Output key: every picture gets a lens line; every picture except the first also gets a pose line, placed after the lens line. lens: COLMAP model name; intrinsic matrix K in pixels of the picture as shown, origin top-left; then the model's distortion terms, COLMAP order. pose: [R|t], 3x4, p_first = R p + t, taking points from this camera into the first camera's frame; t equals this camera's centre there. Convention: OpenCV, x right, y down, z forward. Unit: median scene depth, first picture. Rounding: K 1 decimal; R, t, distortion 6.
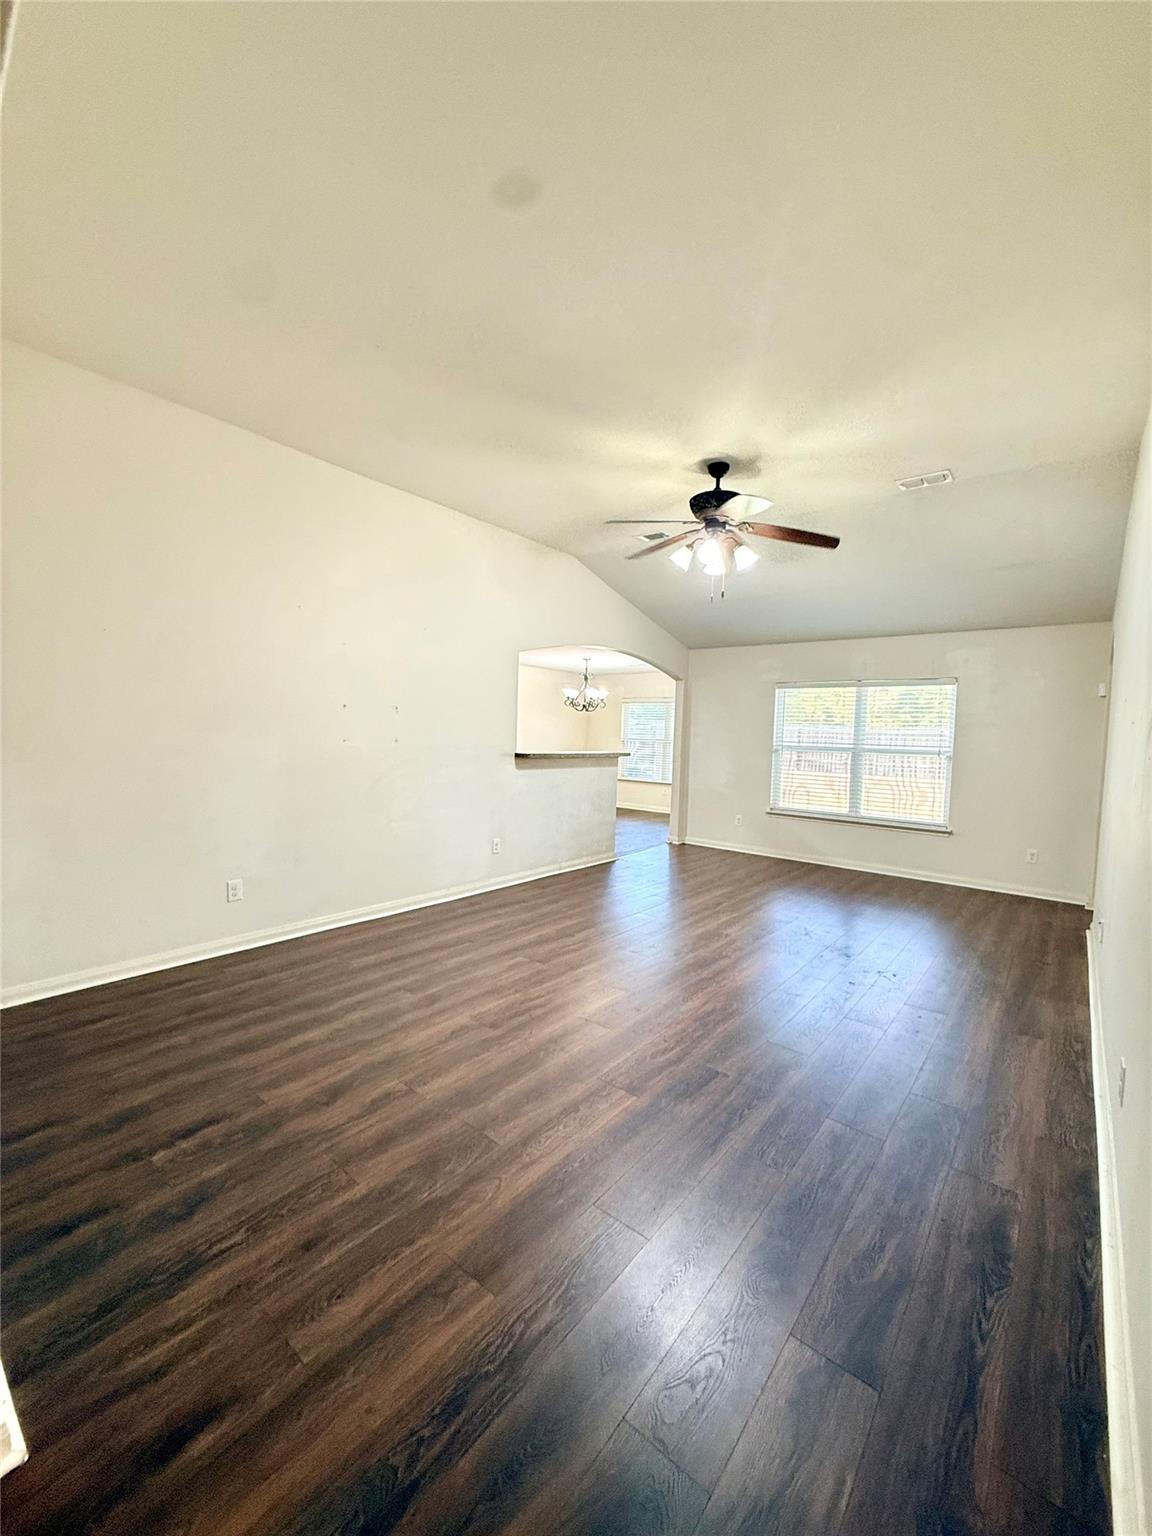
lens RADIAL K [[616.5, 0, 576.0], [0, 616.5, 768.0], [0, 0, 1]] dist [-0.028916, -0.000057]
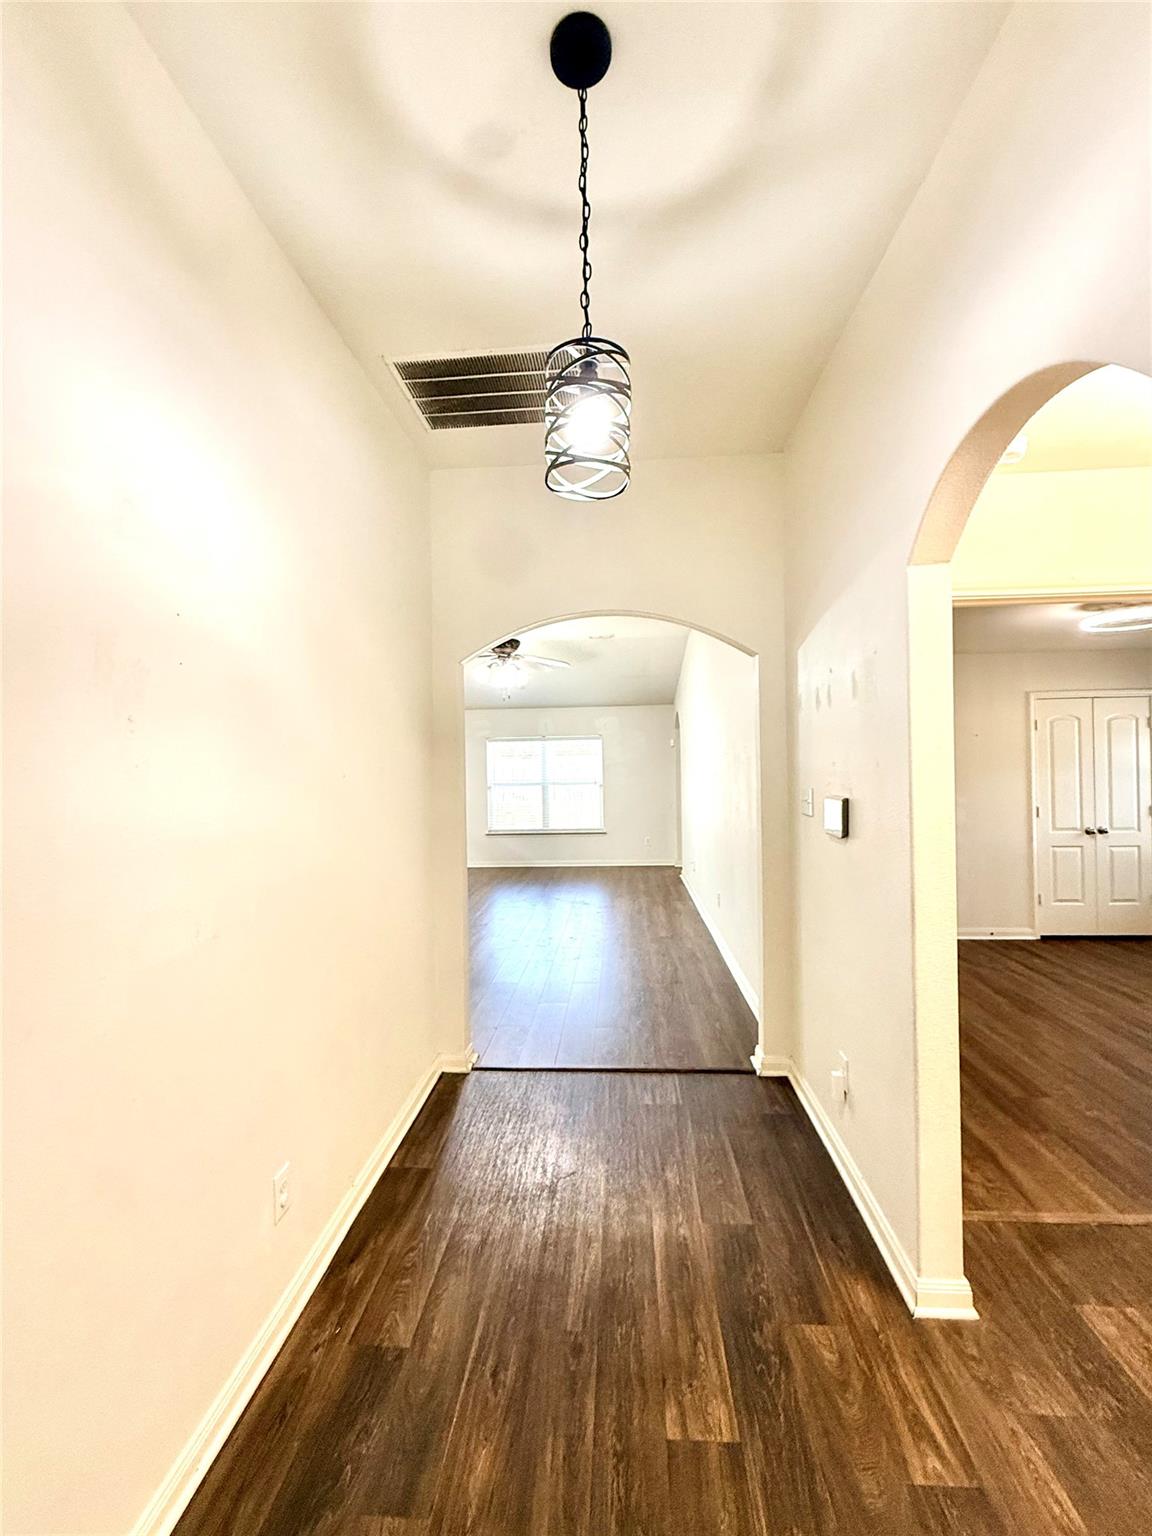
lens RADIAL K [[616.9, 0, 576.0], [0, 616.9, 768.0], [0, 0, 1]] dist [0.000659, -0.000043]
pose [[0.820726, -0.033514, 0.570339, -0.292146], [0.071409, 0.996467, -0.044204, 0.003545], [-0.566842, 0.077006, 0.820219, -0.231504]]
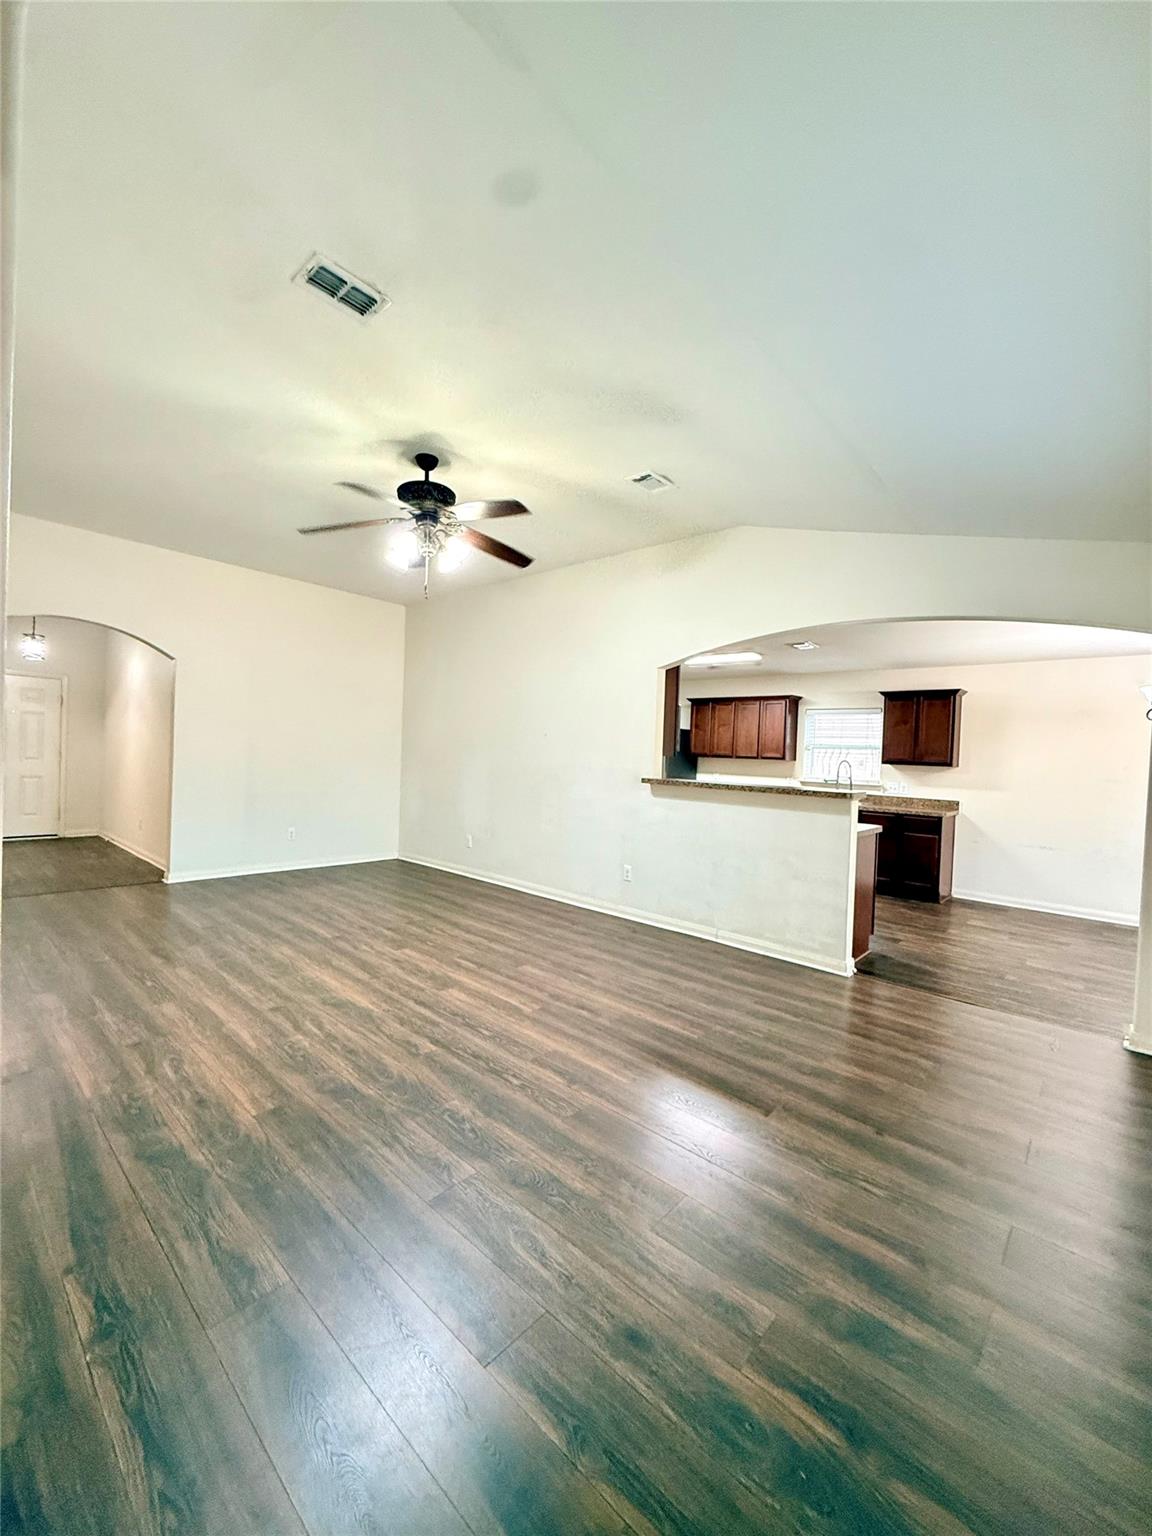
lens RADIAL K [[616.9, 0, 576.0], [0, 616.9, 768.0], [0, 0, 1]] dist [0.000659, -0.000043]
pose [[-0.052146, -0.008853, -0.998600, 5.341809], [-0.098860, 0.995095, -0.003659, -0.165889], [0.993734, 0.098531, -0.052765, 6.047171]]
